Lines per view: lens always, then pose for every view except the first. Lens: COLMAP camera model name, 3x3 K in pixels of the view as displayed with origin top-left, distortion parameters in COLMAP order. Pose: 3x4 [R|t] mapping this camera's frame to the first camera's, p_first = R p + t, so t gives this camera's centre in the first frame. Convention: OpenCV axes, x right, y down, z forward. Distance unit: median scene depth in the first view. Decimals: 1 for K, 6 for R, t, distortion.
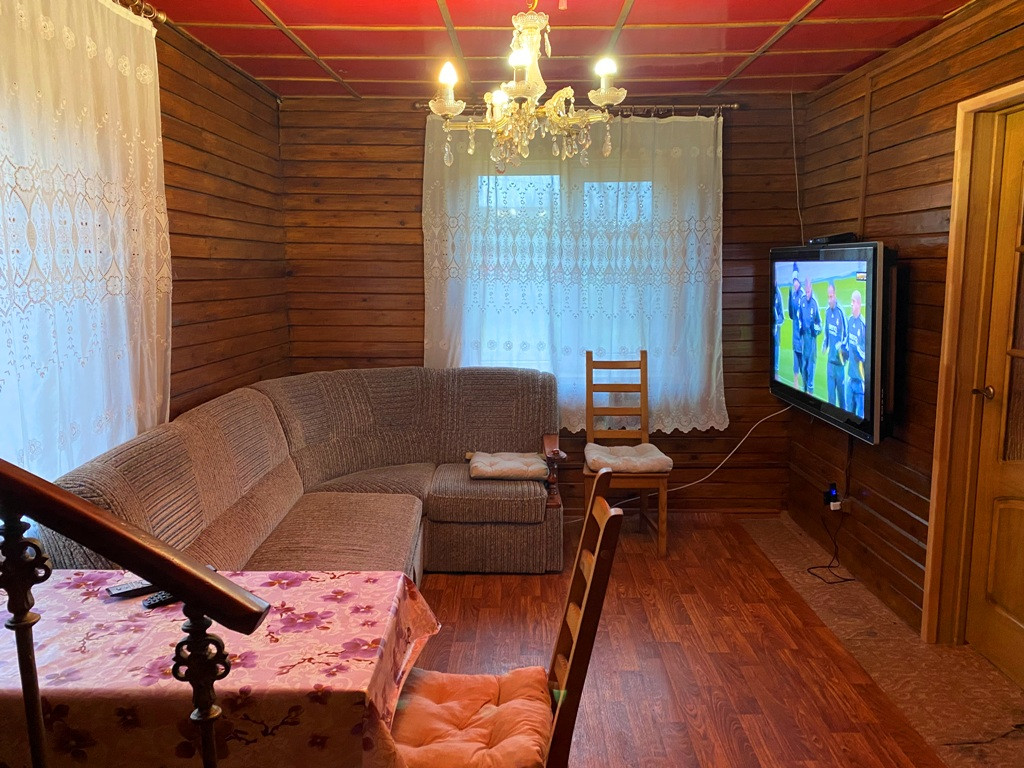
lens RADIAL K [[787.1, 0, 500.8], [0, 787.1, 376.1], [0, 0, 1]] dist [0.002834, -0.016772]
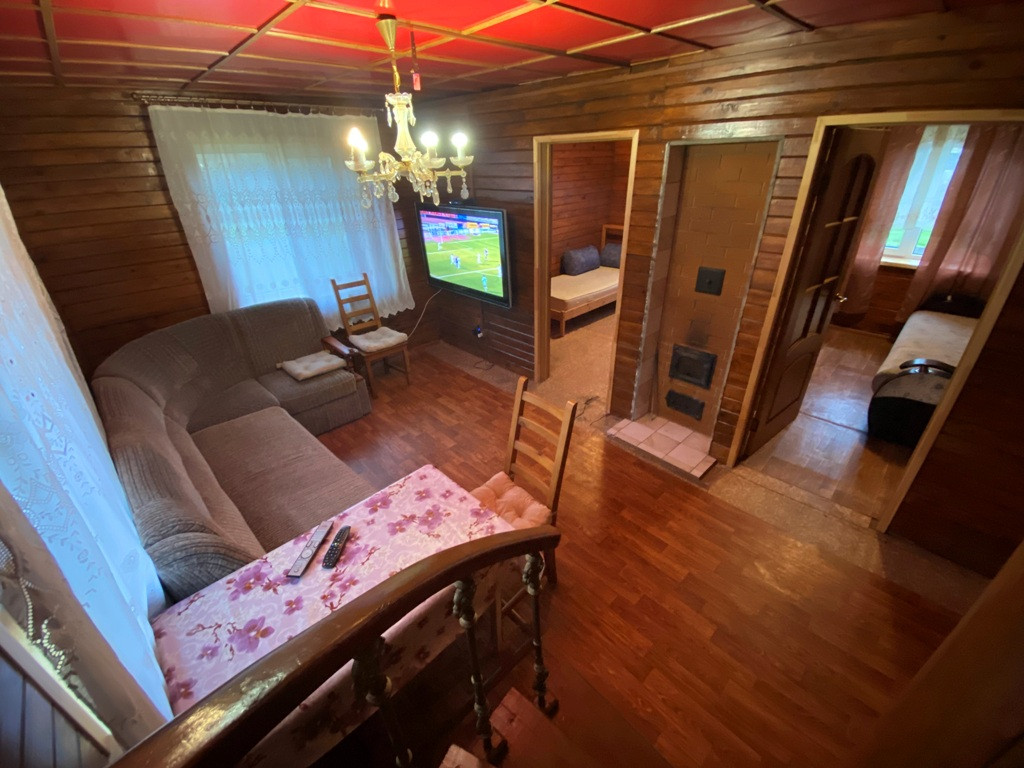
lens RADIAL K [[422.1, 0, 515.2], [0, 422.1, 382.1], [0, 0, 1]] dist [-0.007109, -0.001614]
pose [[0.692033, -0.347268, 0.632847, -0.314112], [0.116121, 0.918819, 0.377211, -0.154170], [-0.712465, -0.187556, 0.676178, 0.147321]]
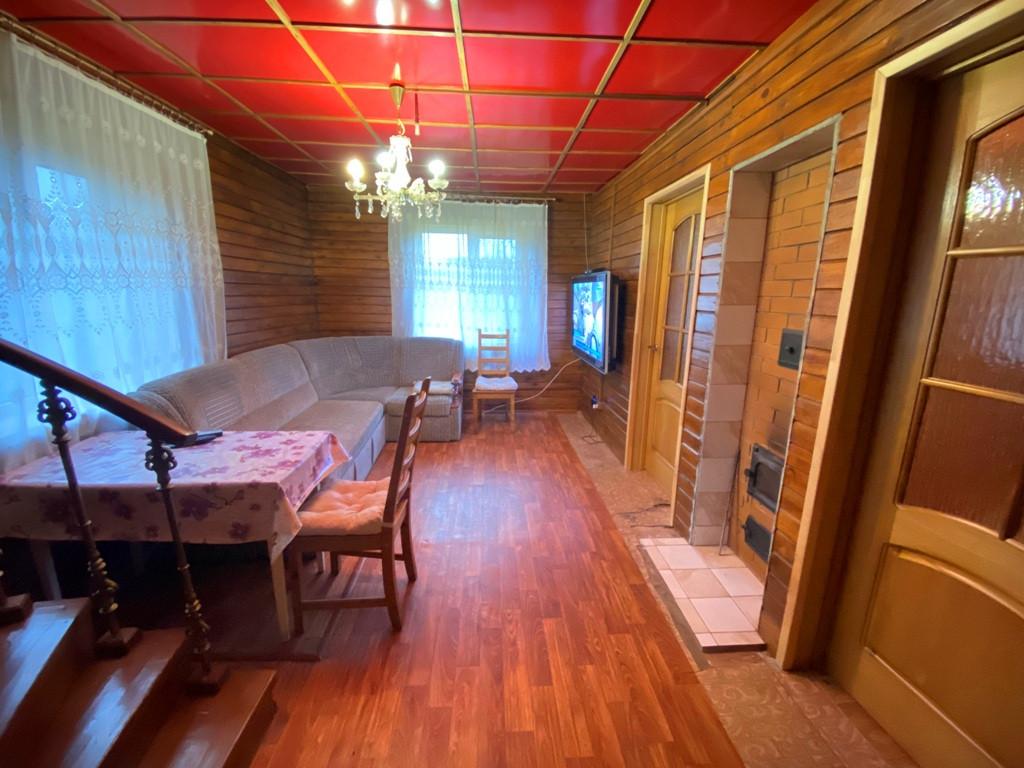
lens RADIAL K [[416.4, 0, 521.4], [0, 416.4, 385.4], [0, 0, 1]] dist [-0.019338, -0.004156]
pose [[0.994738, 0.000180, 0.102451, 0.143576], [-0.008757, 0.996488, 0.083277, 0.027889], [-0.102076, -0.083736, 0.991246, -0.032240]]
